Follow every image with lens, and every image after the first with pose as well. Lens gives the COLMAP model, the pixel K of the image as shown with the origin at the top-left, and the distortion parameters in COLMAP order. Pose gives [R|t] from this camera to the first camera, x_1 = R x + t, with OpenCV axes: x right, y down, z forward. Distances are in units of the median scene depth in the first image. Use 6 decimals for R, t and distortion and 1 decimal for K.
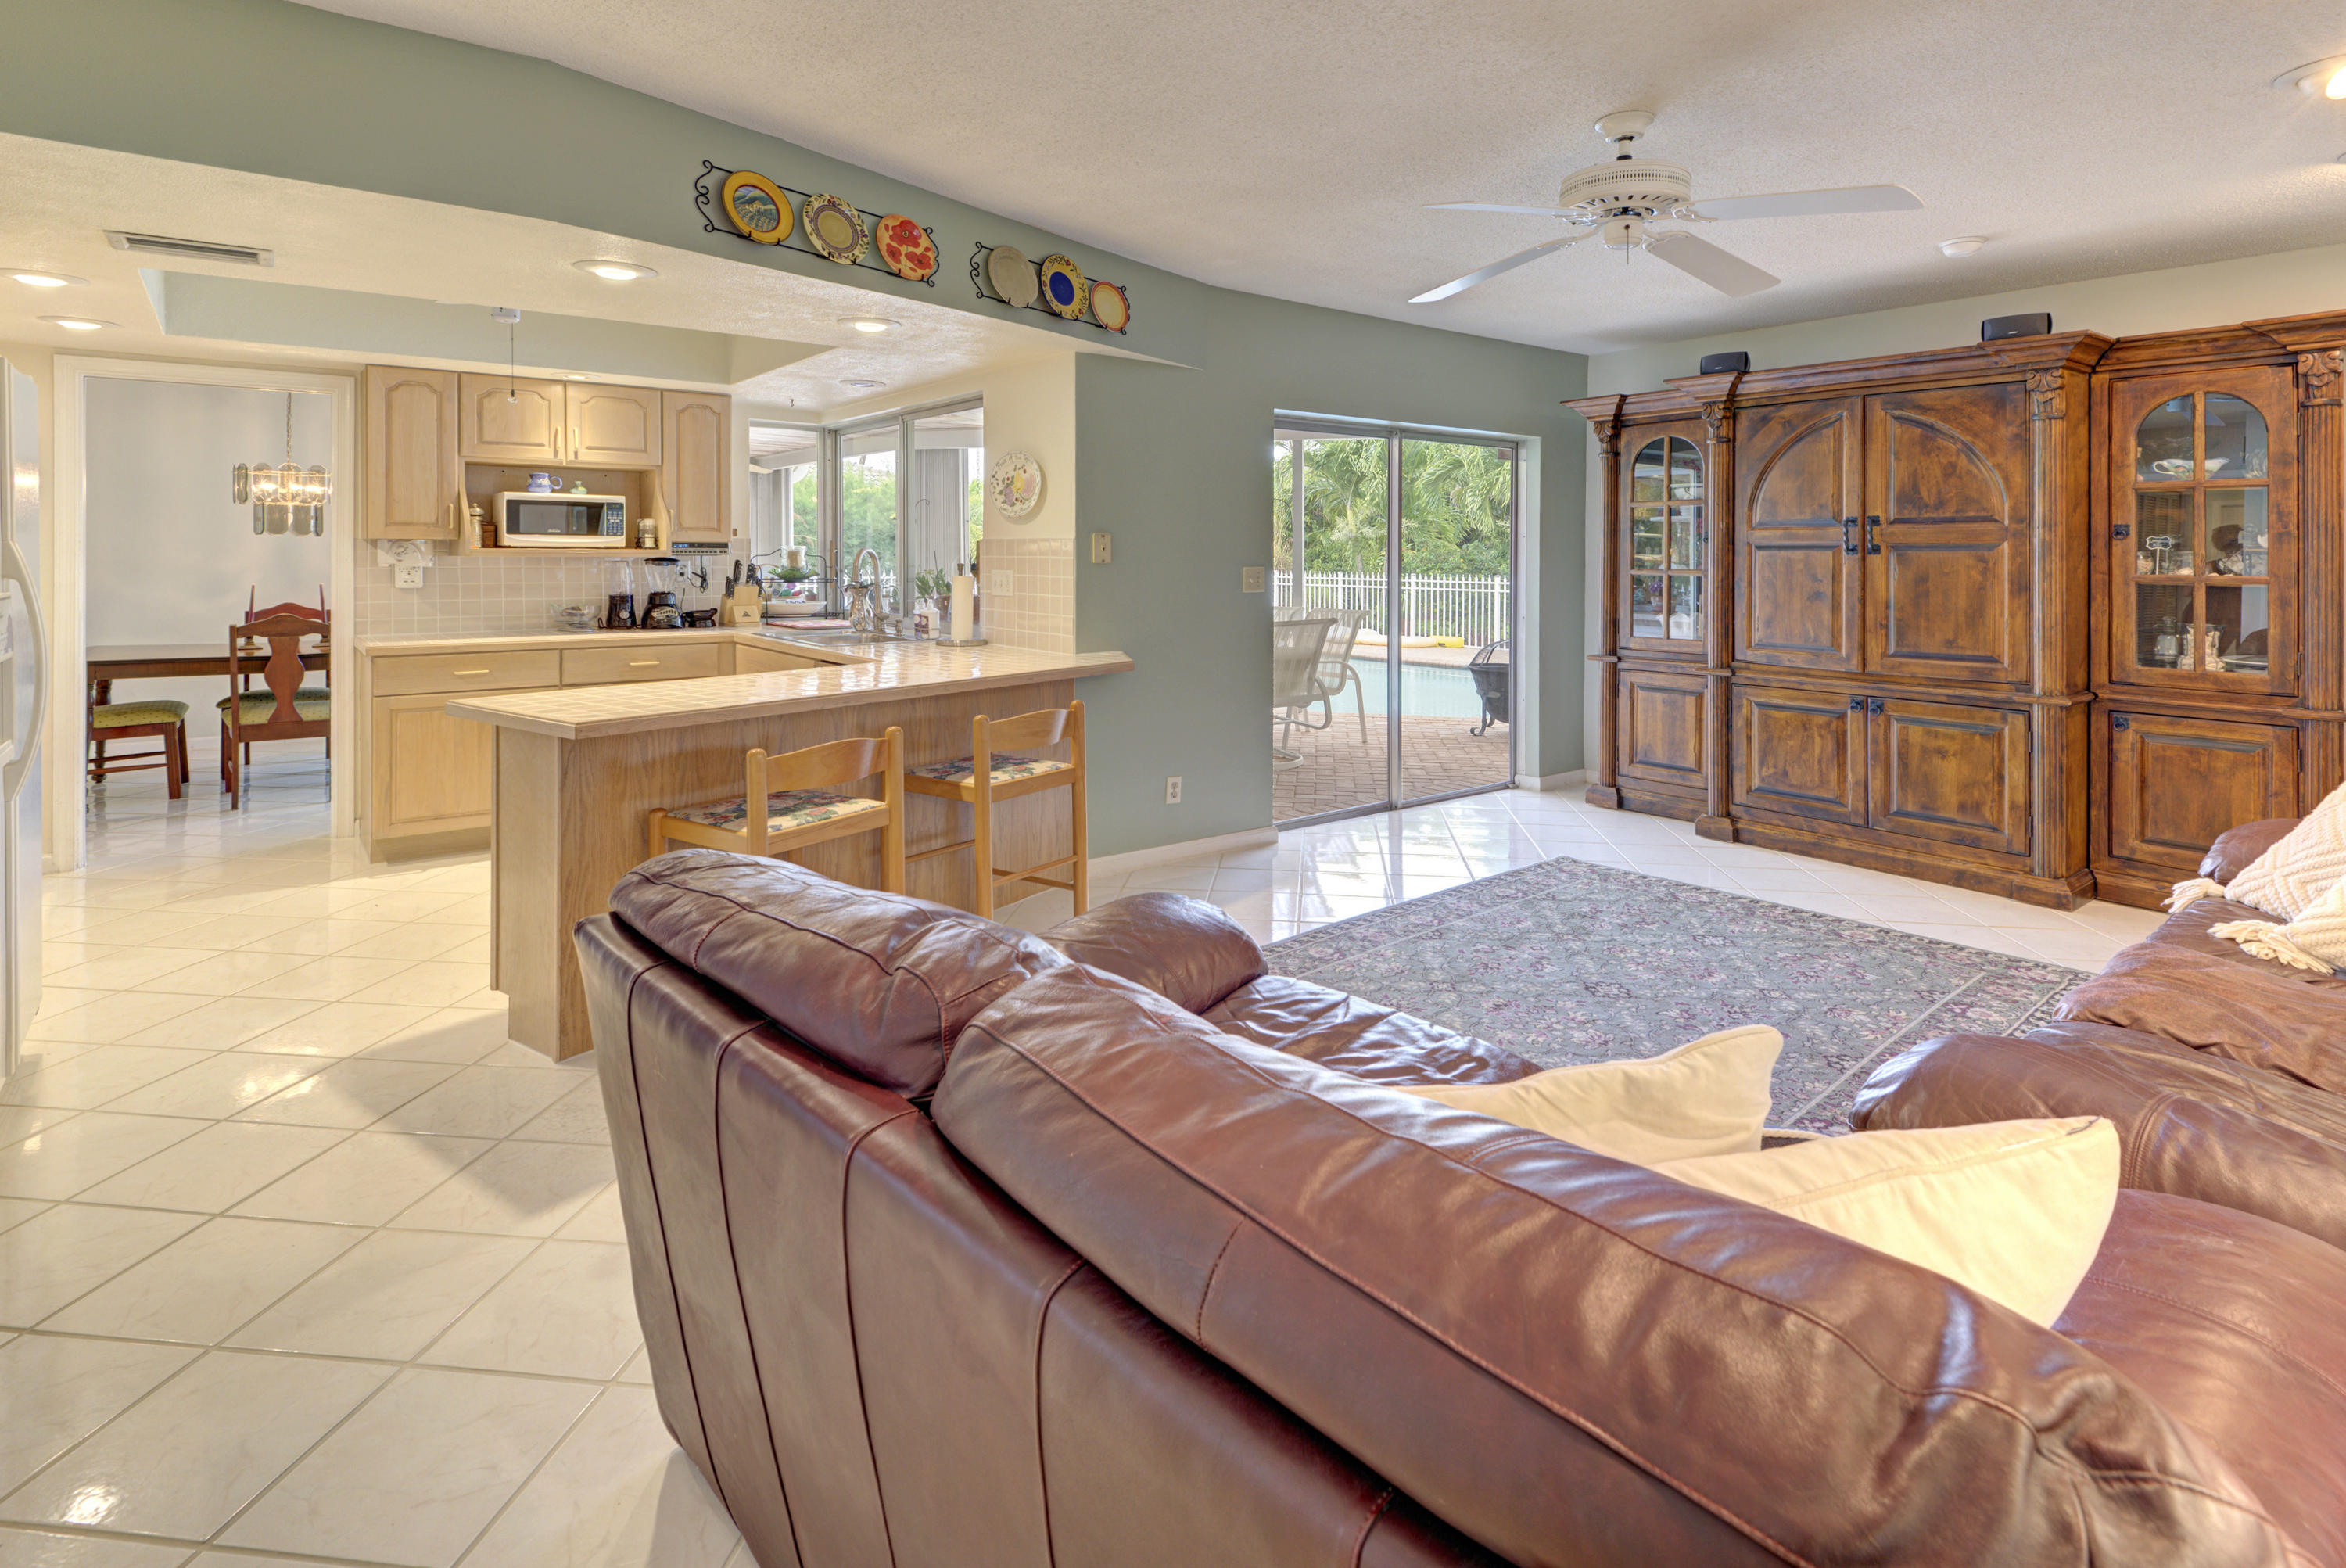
lens RADIAL K [[1194.4, 0, 1260.9], [0, 1194.4, 547.6], [0, 0, 1]] dist [0.009792, -0.011986]
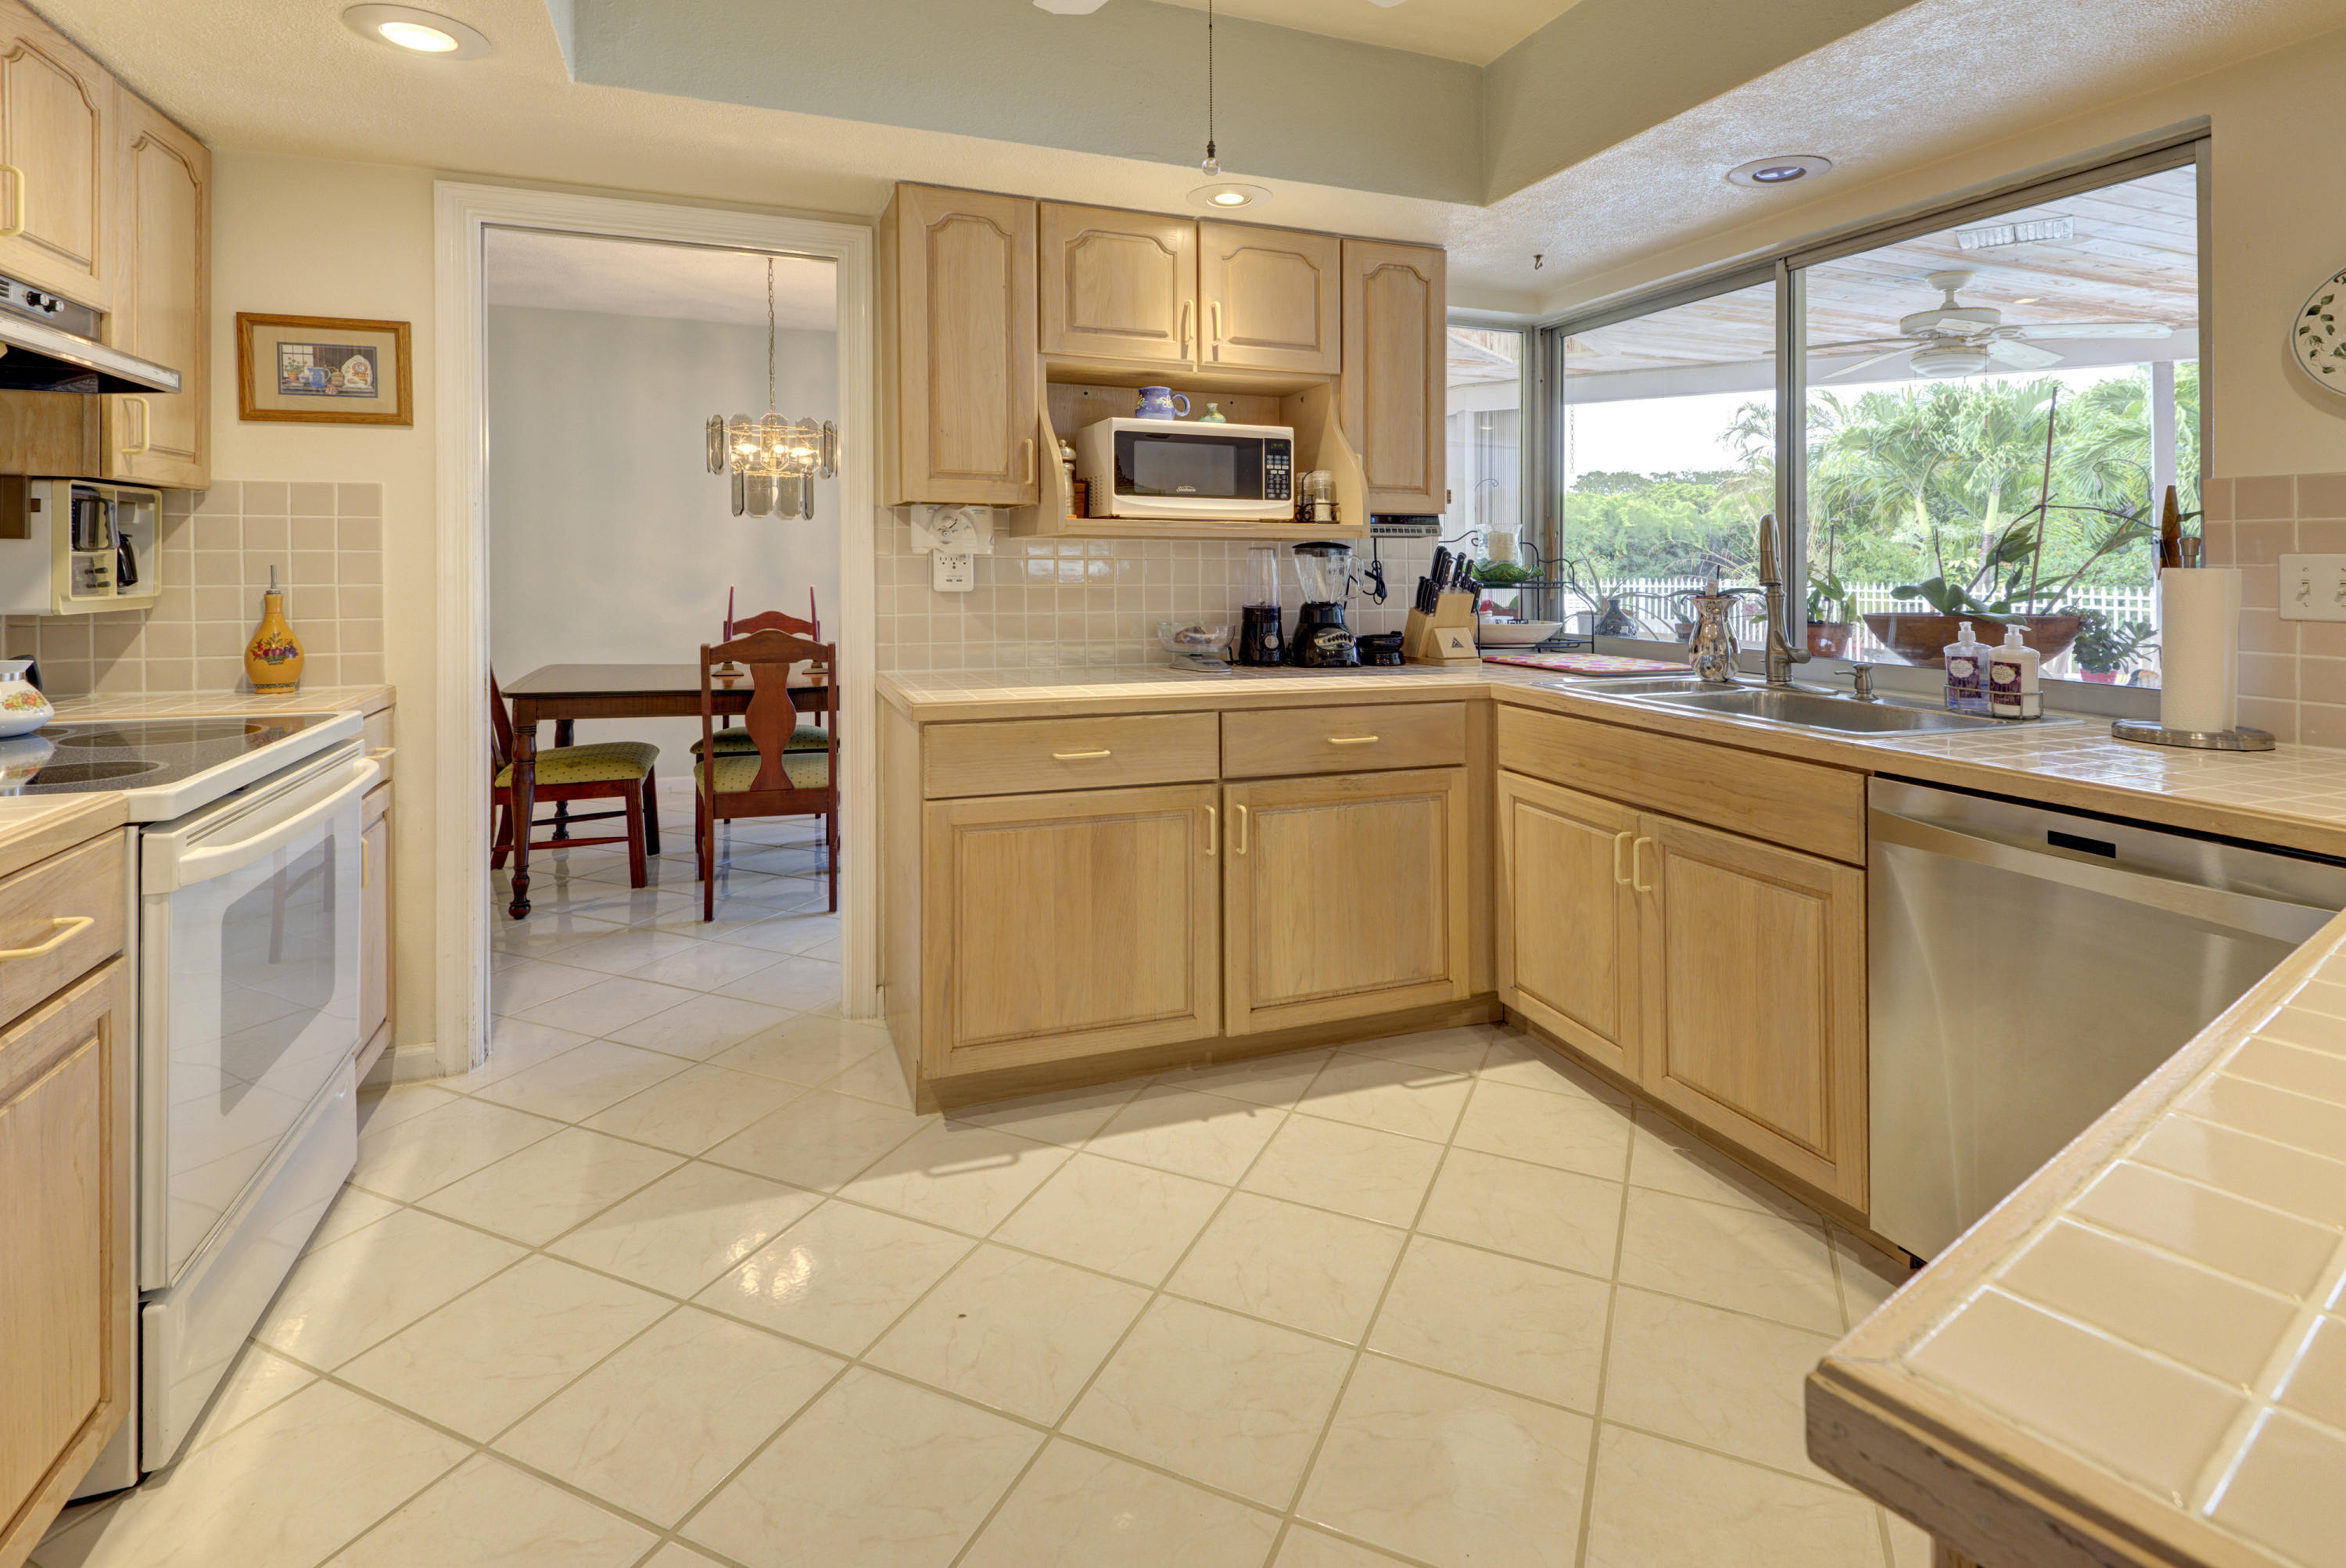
lens RADIAL K [[1194.4, 0, 1246.7], [0, 1194.4, 575.0], [0, 0, 1]] dist [0.009792, -0.011986]
pose [[0.955955, 0.002000, -0.293505, -0.396160], [0.001326, 0.999937, 0.011131, 0.019025], [0.293509, -0.011030, 0.955893, 0.475847]]
